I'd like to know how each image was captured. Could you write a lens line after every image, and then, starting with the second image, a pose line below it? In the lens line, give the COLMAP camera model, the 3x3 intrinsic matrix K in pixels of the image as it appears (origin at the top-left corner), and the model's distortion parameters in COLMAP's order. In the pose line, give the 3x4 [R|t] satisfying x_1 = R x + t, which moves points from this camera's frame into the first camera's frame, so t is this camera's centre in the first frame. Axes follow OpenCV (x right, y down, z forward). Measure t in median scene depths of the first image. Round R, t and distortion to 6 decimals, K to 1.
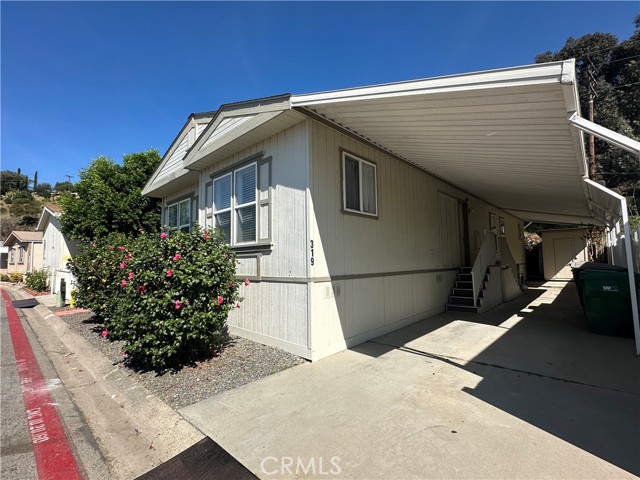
lens RADIAL K [[296.4, 0, 320.0], [0, 296.4, 240.0], [0, 0, 1]] dist [-0.001047, -0.000096]
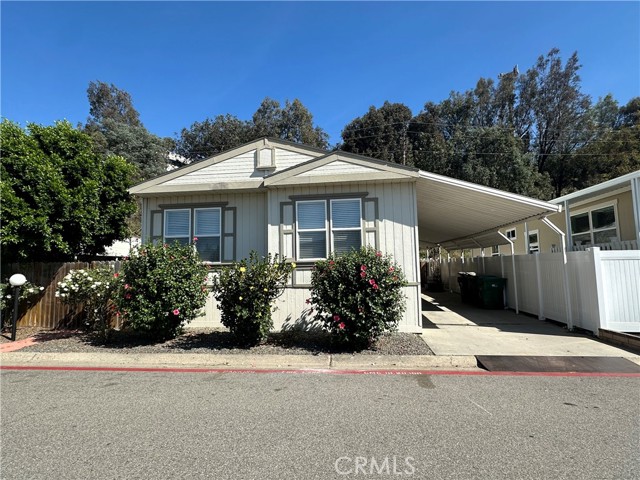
lens RADIAL K [[339.7, 0, 320.0], [0, 339.7, 240.0], [0, 0, 1]] dist [-0.000607, -0.000180]
pose [[0.805856, 0.053070, 0.589729, -1.278955], [-0.037113, 0.998544, -0.039145, -0.007658], [-0.590948, 0.009659, 0.806652, -0.138811]]
